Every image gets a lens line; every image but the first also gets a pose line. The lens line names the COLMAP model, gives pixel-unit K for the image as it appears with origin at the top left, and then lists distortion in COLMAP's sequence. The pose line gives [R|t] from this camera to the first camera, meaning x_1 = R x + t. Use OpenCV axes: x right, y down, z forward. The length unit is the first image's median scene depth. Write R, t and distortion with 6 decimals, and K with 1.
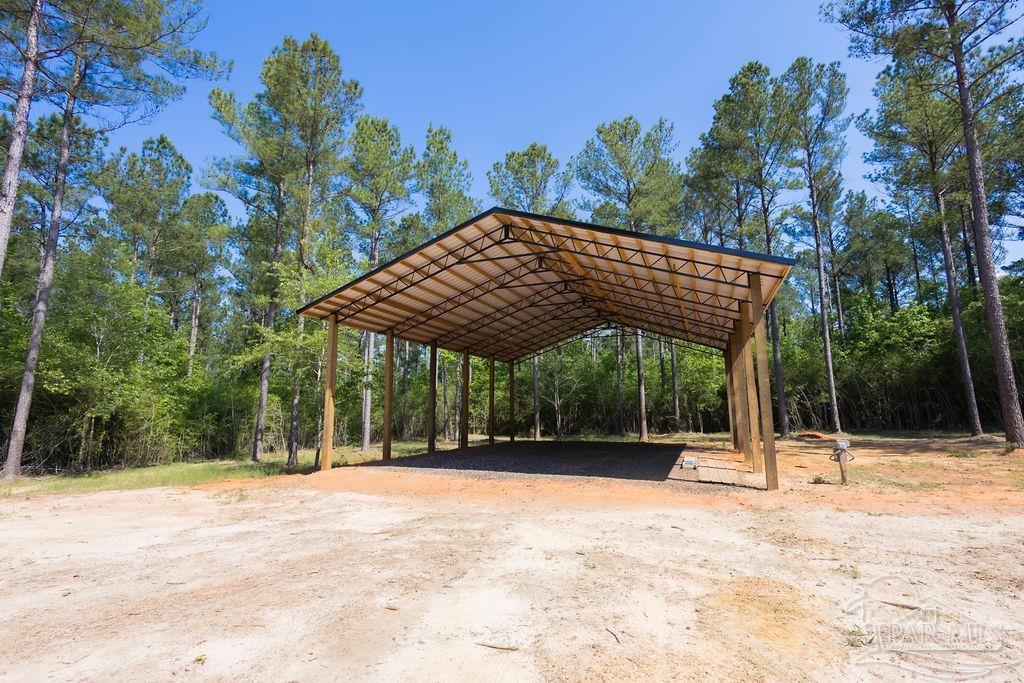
lens RADIAL K [[469.9, 0, 514.4], [0, 469.9, 341.4], [0, 0, 1]] dist [0.014838, -0.004050]
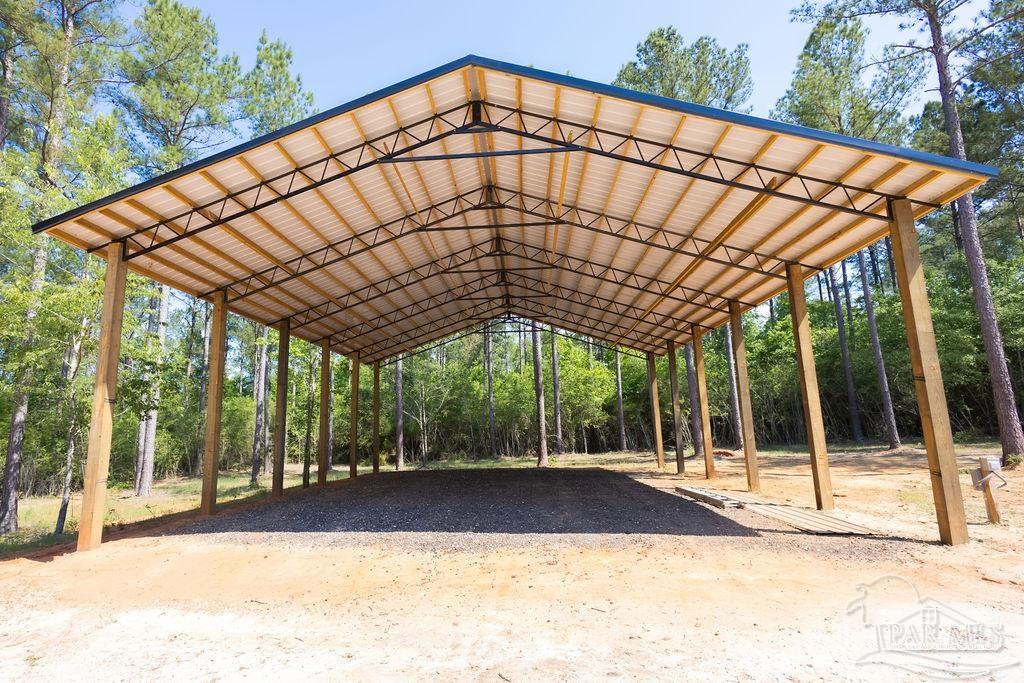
lens RADIAL K [[522.8, 0, 475.3], [0, 522.8, 341.0], [0, 0, 1]] dist [0.009831, -0.001199]
pose [[0.961318, 0.031865, 0.273591, -0.091323], [-0.024391, 0.999232, -0.030677, 0.033547], [-0.274358, 0.022817, 0.961357, 0.192164]]
